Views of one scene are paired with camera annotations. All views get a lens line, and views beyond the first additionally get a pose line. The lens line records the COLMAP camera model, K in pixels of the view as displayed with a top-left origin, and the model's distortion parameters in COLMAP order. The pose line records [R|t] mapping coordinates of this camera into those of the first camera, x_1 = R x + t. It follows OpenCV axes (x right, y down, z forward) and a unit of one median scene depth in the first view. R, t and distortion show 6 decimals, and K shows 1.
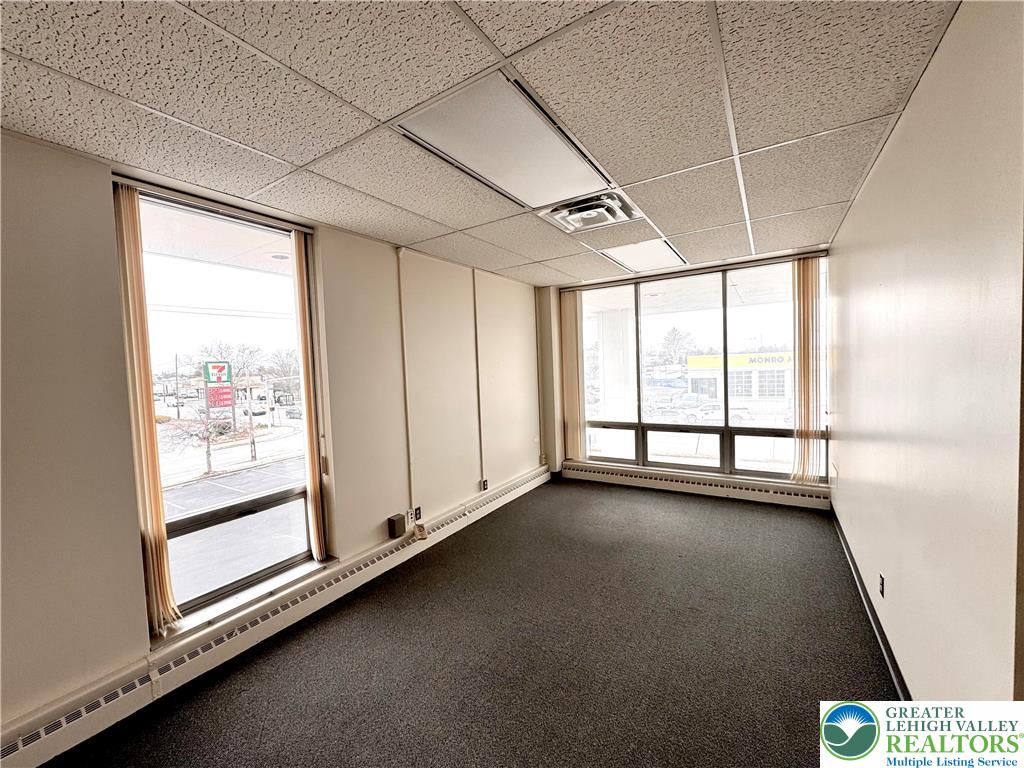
lens RADIAL K [[405.0, 0, 512.0], [0, 405.0, 384.0], [0, 0, 1]] dist [-0.000149, -0.000009]
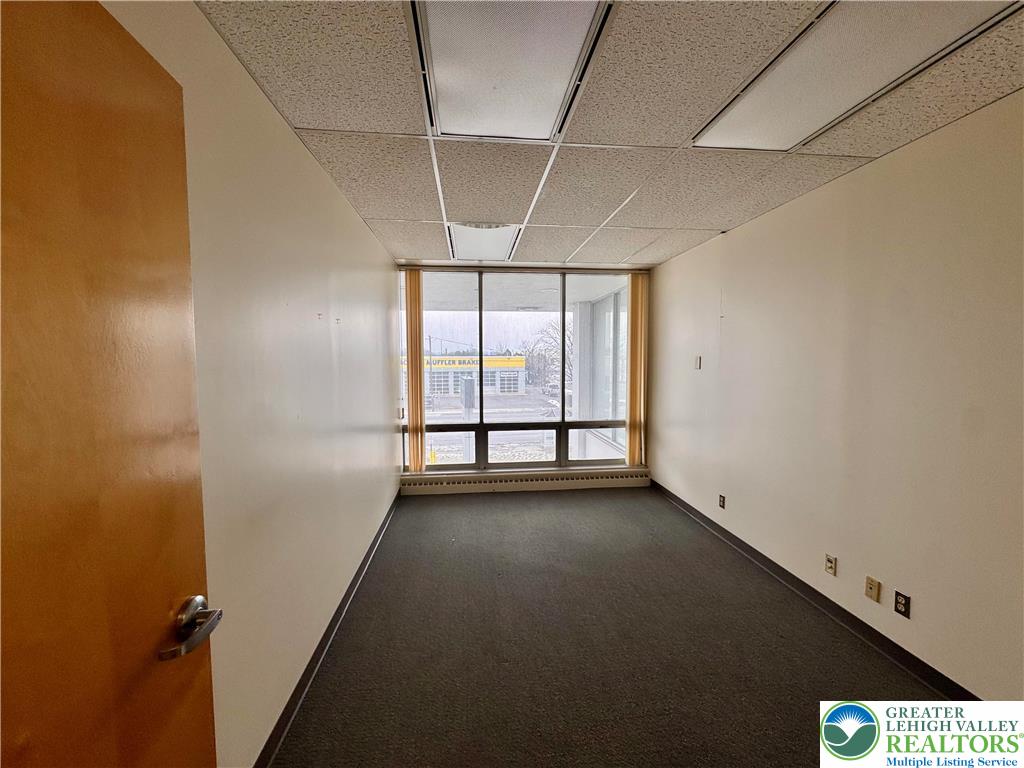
lens RADIAL K [[439.7, 0, 512.0], [0, 439.7, 384.0], [0, 0, 1]] dist [0.000242, -0.000004]
pose [[0.782239, -0.003190, 0.622970, -0.256577], [0.002616, 0.999995, 0.001836, 0.004332], [-0.622973, 0.000194, 0.782243, 0.169779]]
